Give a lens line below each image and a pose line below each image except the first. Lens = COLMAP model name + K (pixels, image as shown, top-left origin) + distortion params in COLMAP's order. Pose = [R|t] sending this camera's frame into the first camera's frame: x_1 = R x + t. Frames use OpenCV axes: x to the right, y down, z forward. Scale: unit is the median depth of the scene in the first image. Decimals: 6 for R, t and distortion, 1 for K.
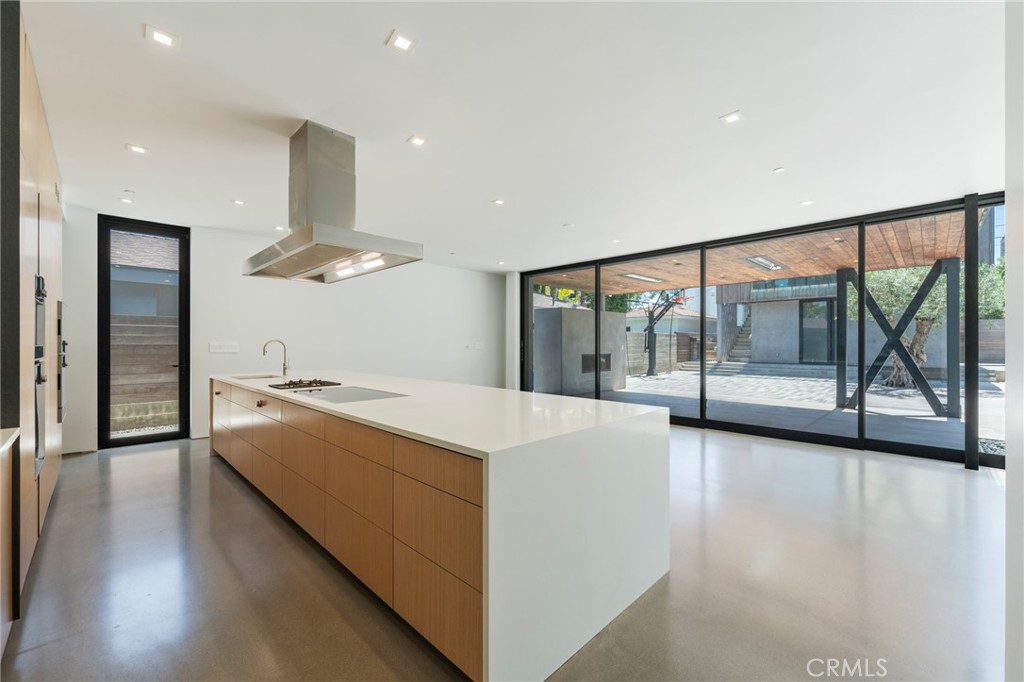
lens RADIAL K [[416.2, 0, 511.1], [0, 416.2, 336.0], [0, 0, 1]] dist [0.000088, -0.000080]
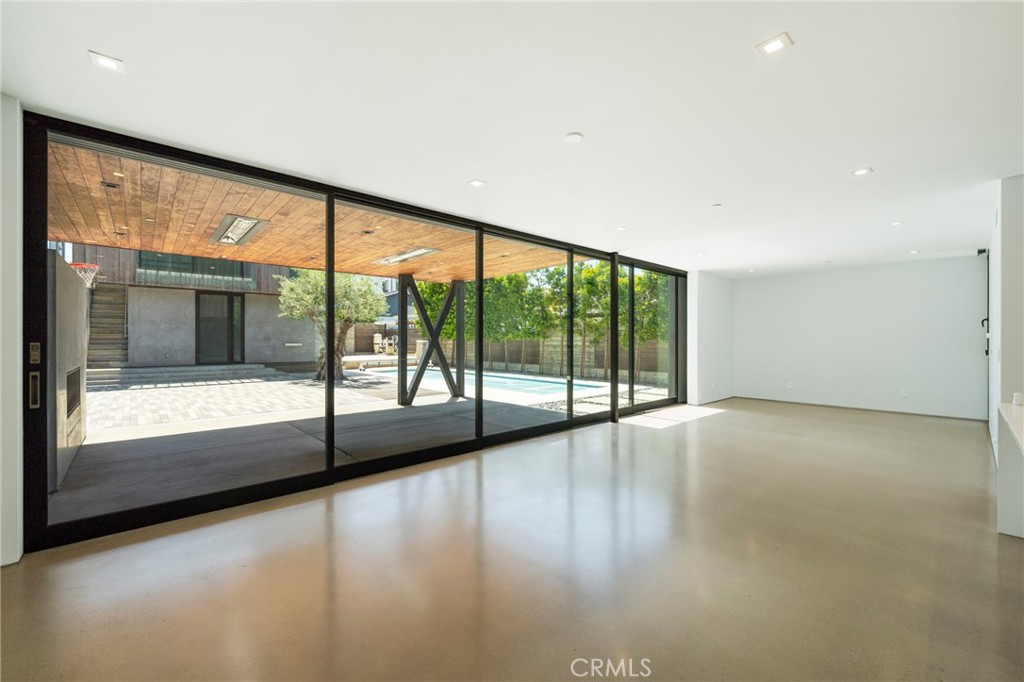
lens RADIAL K [[416.2, 0, 511.1], [0, 416.2, 336.0], [0, 0, 1]] dist [0.000088, -0.000080]
pose [[0.061009, 0.001594, 0.998136, -0.123126], [-0.015339, 0.999882, -0.000660, -0.001924], [-0.998019, -0.015270, 0.061026, 0.299254]]
